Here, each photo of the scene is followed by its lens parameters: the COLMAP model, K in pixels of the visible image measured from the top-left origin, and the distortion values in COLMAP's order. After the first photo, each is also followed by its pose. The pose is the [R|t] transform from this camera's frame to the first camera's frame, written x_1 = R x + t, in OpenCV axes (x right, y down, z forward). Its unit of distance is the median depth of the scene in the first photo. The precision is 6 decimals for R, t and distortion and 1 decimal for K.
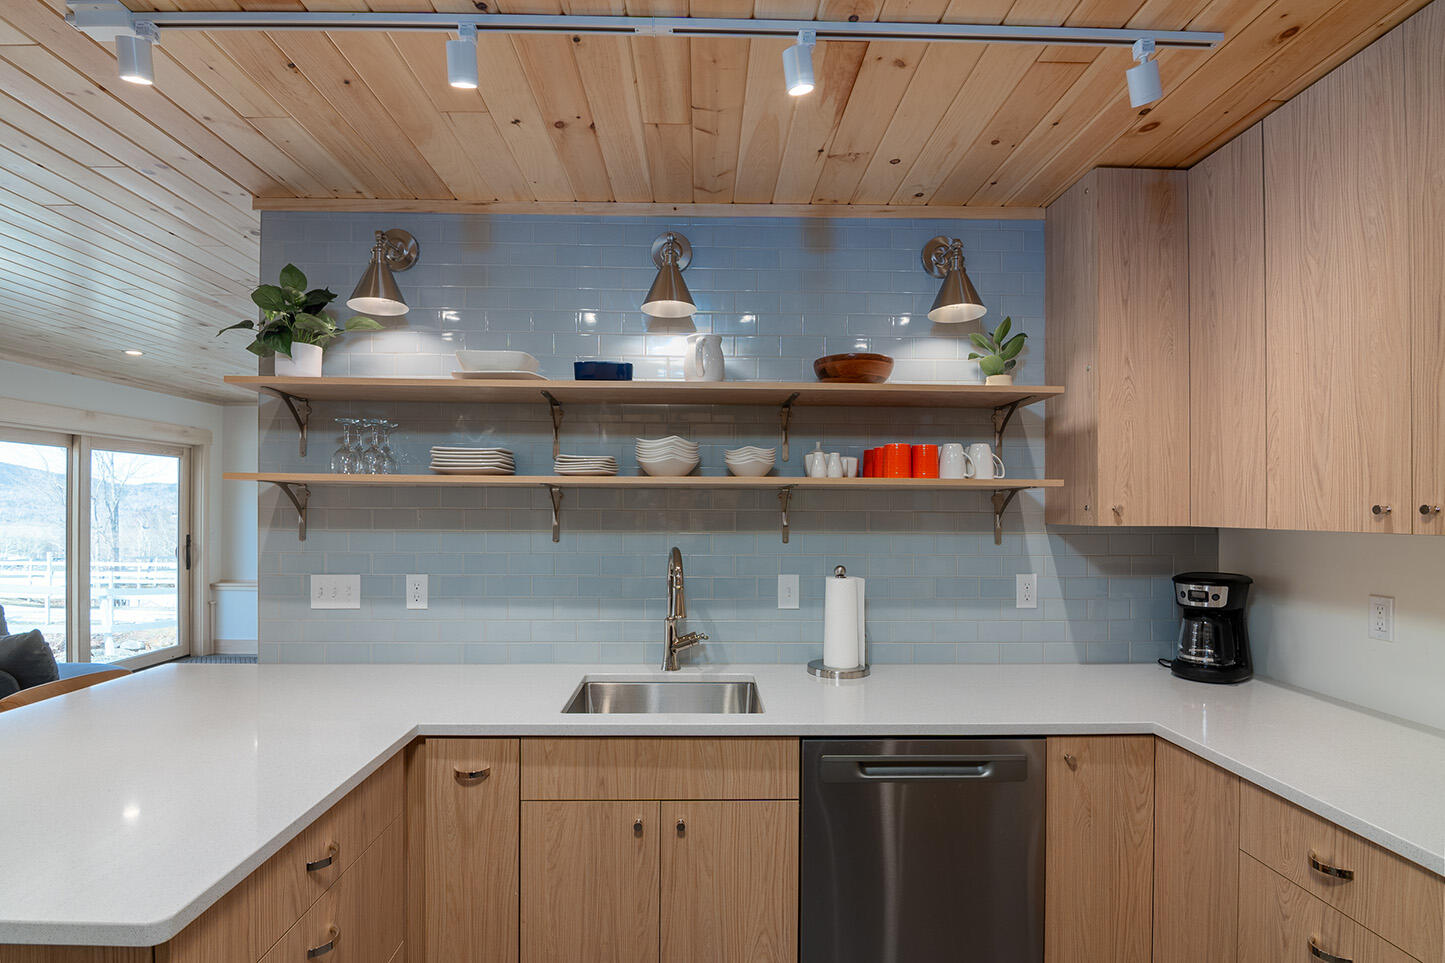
lens RADIAL K [[707.0, 0, 712.7], [0, 707.0, 504.0], [0, 0, 1]] dist [-0.017988, -0.000854]
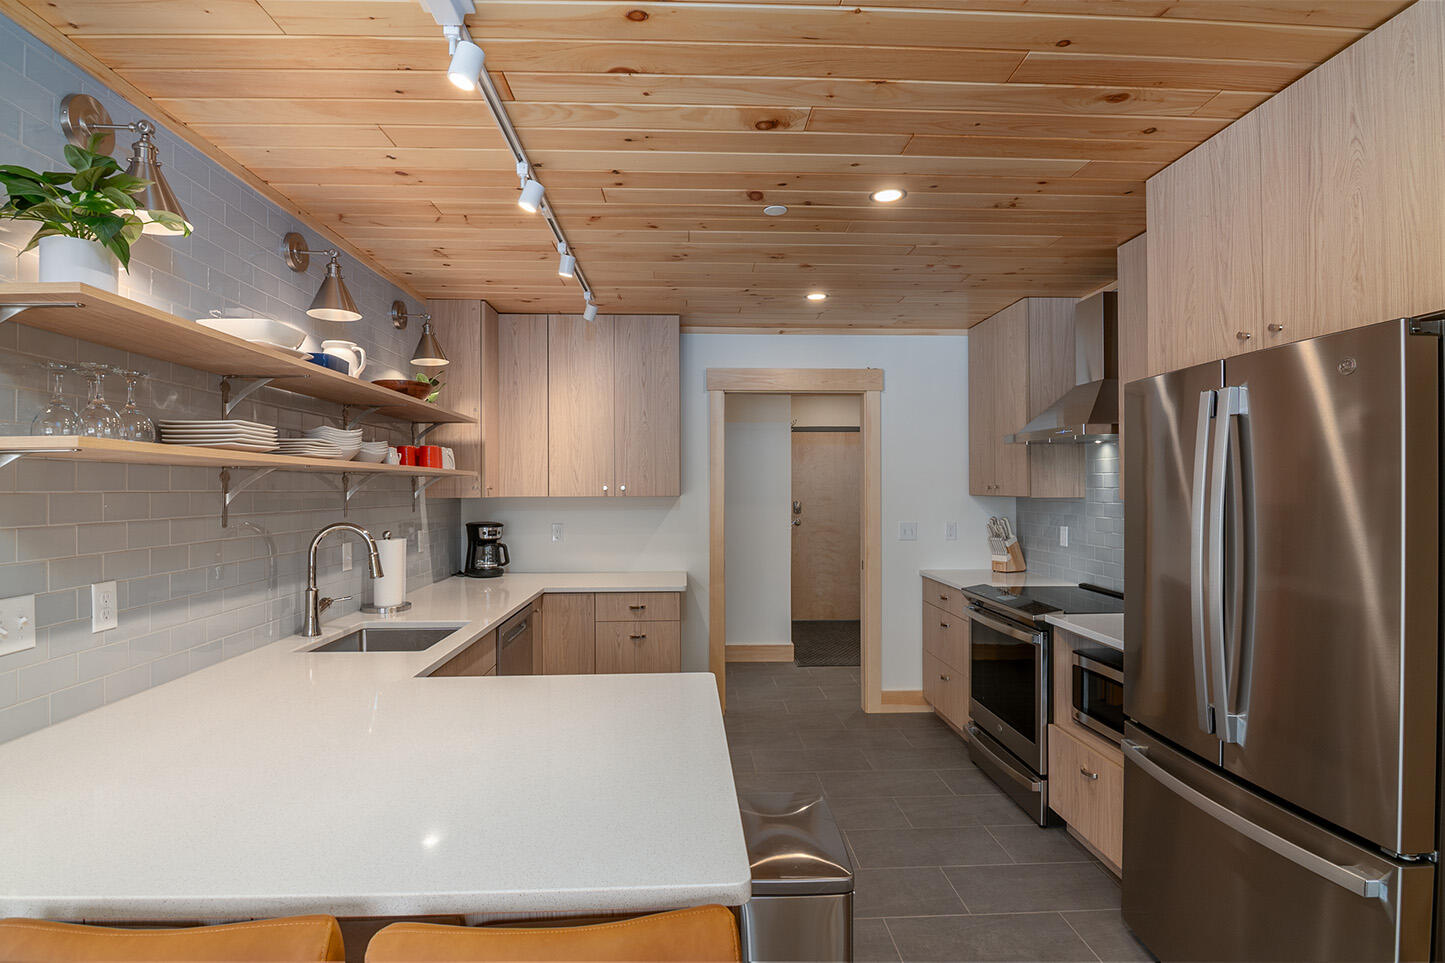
lens RADIAL K [[708.8, 0, 725.5], [0, 708.8, 483.7], [0, 0, 1]] dist [-0.003081, -0.011470]
pose [[-0.034447, 0.002005, 0.999405, -1.178004], [-0.001656, 0.999996, -0.002063, -0.001602], [-0.999405, -0.001727, -0.034444, 0.391938]]
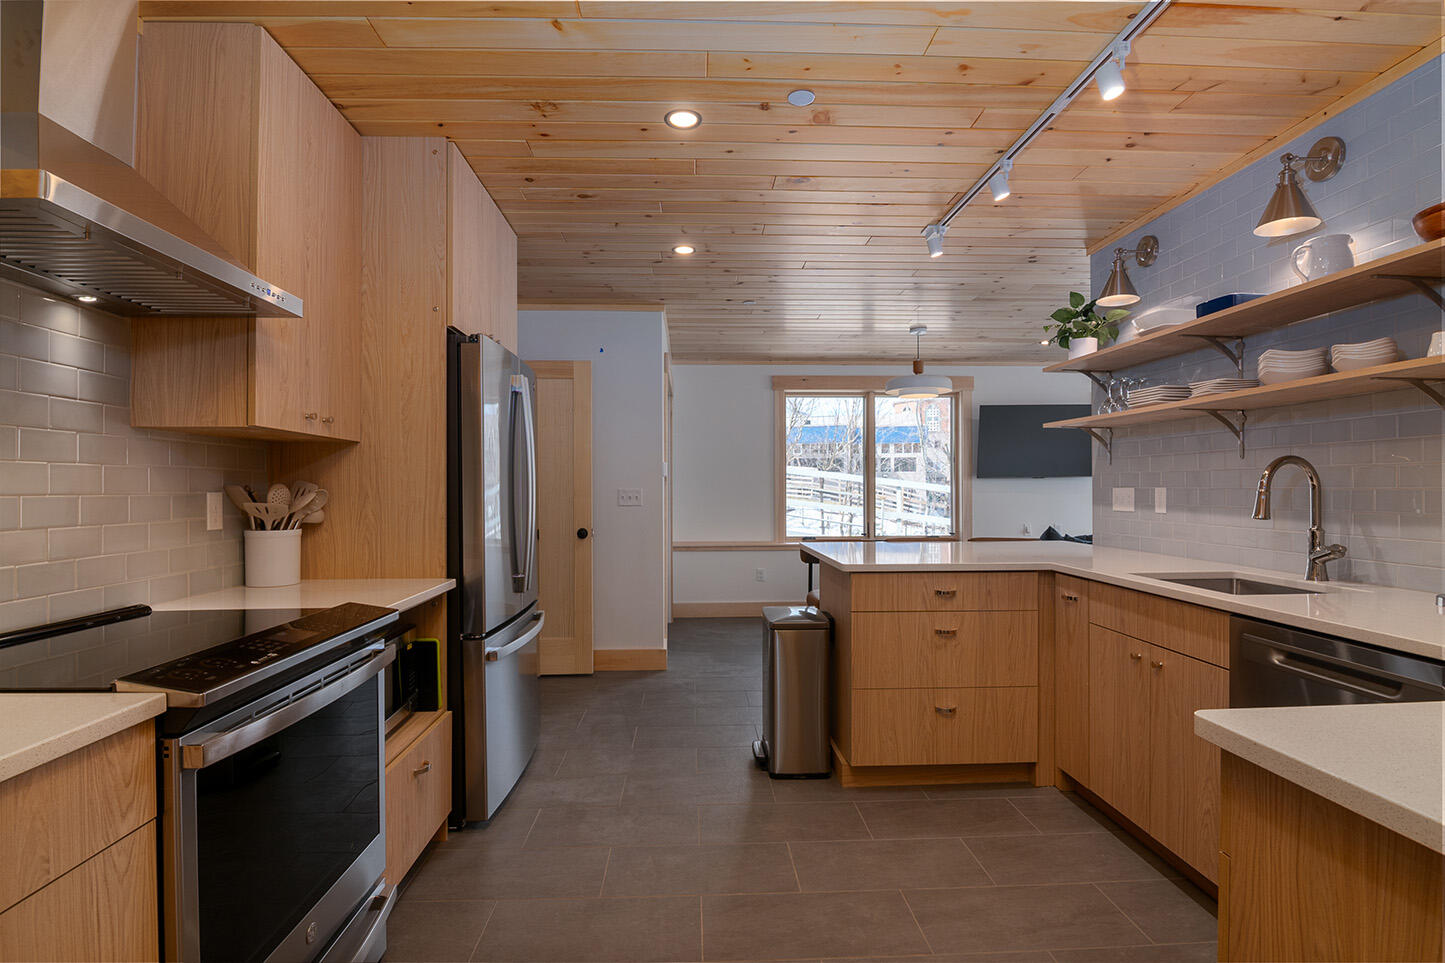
lens RADIAL K [[708.8, 0, 725.5], [0, 708.8, 483.7], [0, 0, 1]] dist [-0.003081, -0.011470]
pose [[0.026162, -0.010087, -0.999607, 0.912909], [0.008226, 0.999917, -0.009875, 0.100442], [0.999624, -0.007964, 0.026243, 0.141108]]
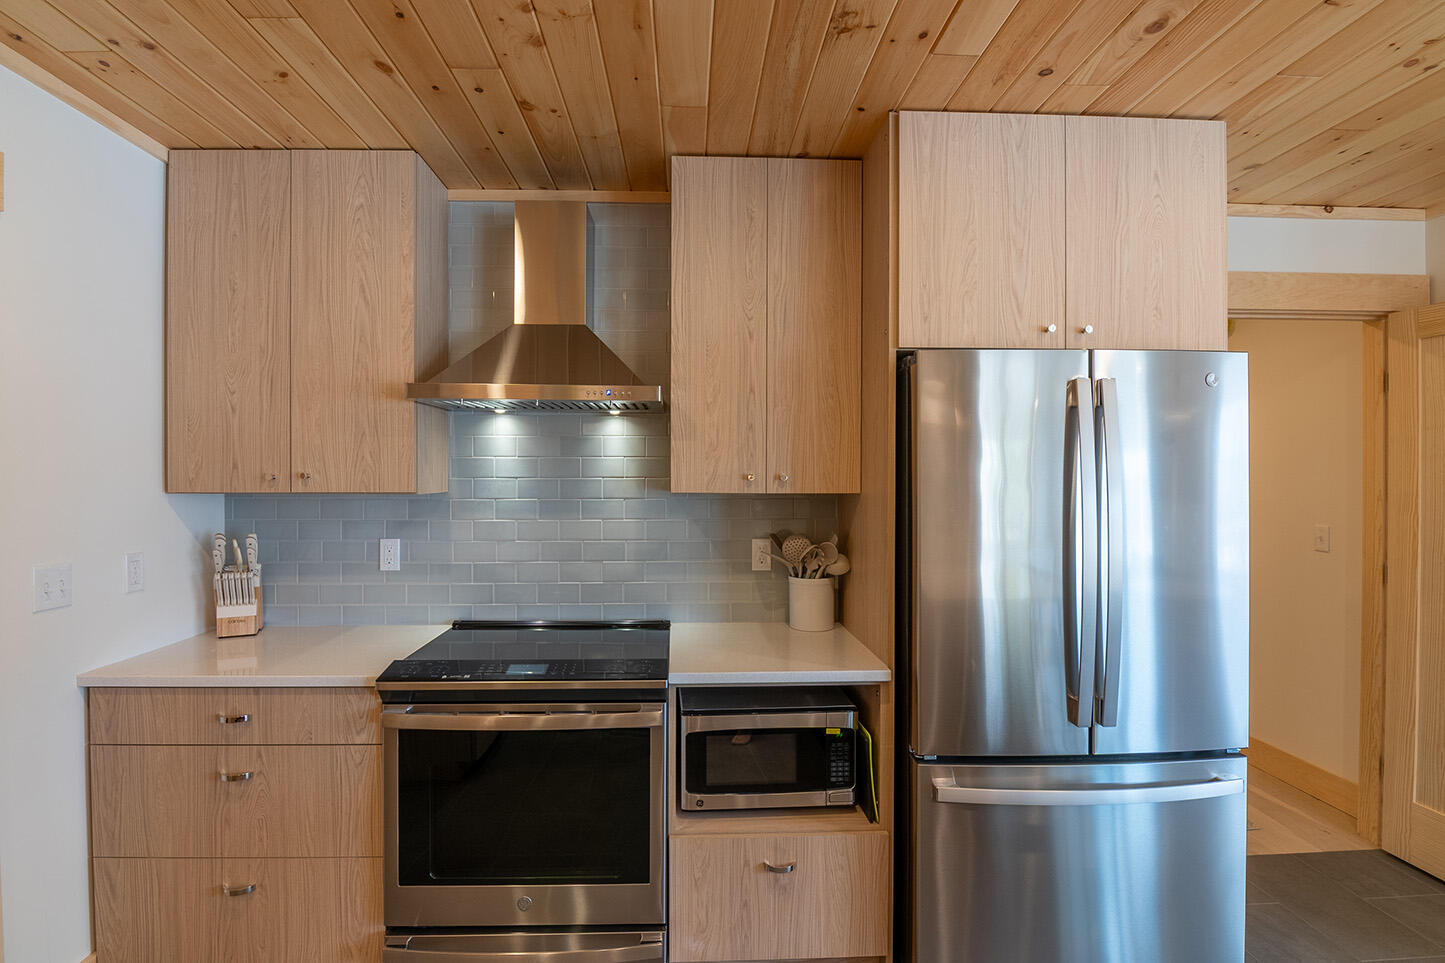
lens RADIAL K [[720.2, 0, 722.5], [0, 720.2, 481.5], [0, 0, 1]] dist [-0.001753, -0.011383]
pose [[-0.999841, -0.003583, -0.017471, 0.050736], [-0.003633, 0.999989, 0.002872, 0.004596], [0.017460, 0.002935, -0.999843, 0.617334]]
